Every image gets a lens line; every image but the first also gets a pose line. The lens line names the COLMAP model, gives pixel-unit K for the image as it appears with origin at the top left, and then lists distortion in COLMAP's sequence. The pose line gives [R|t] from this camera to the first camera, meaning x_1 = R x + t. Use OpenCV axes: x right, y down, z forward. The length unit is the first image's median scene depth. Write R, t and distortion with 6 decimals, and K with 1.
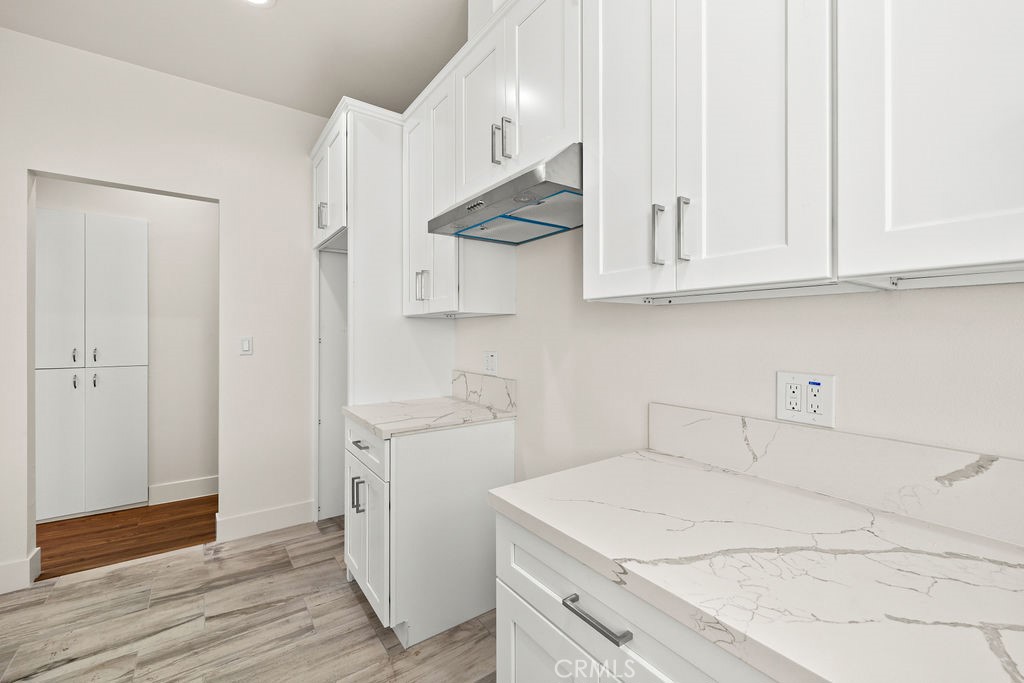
lens RADIAL K [[429.6, 0, 510.1], [0, 429.6, 333.8], [0, 0, 1]] dist [-0.000556, 0.000030]
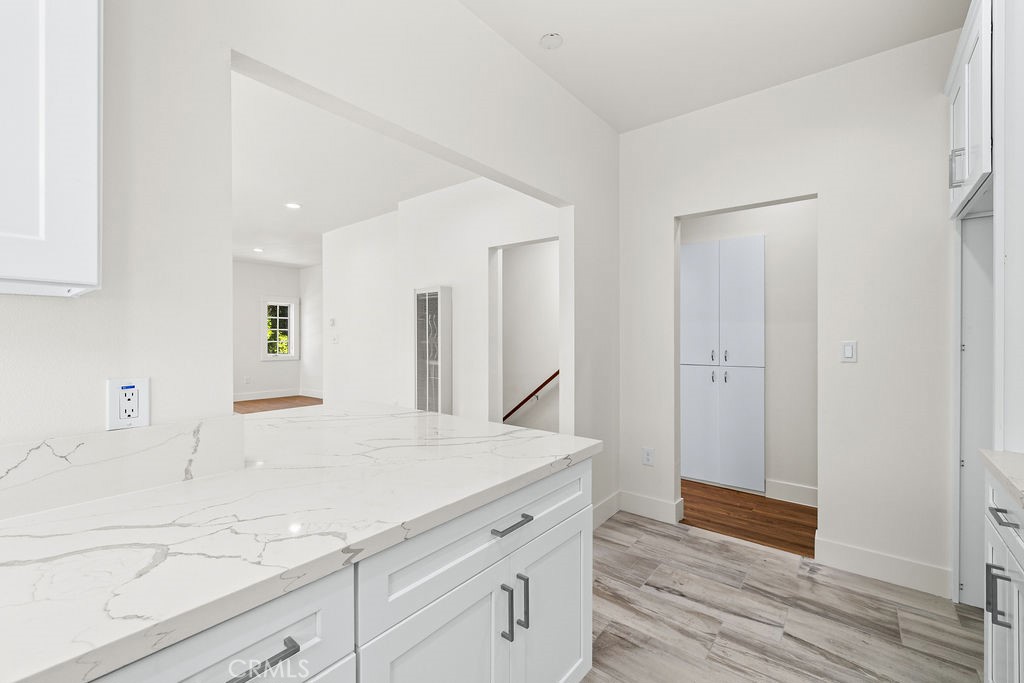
lens RADIAL K [[431.5, 0, 507.7], [0, 431.5, 339.2], [0, 0, 1]] dist [-0.000418, -0.000017]
pose [[0.261713, 0.001710, -0.965144, 0.053896], [0.000022, 0.999998, 0.001777, 0.000841], [0.965146, -0.000486, 0.261713, 0.123505]]
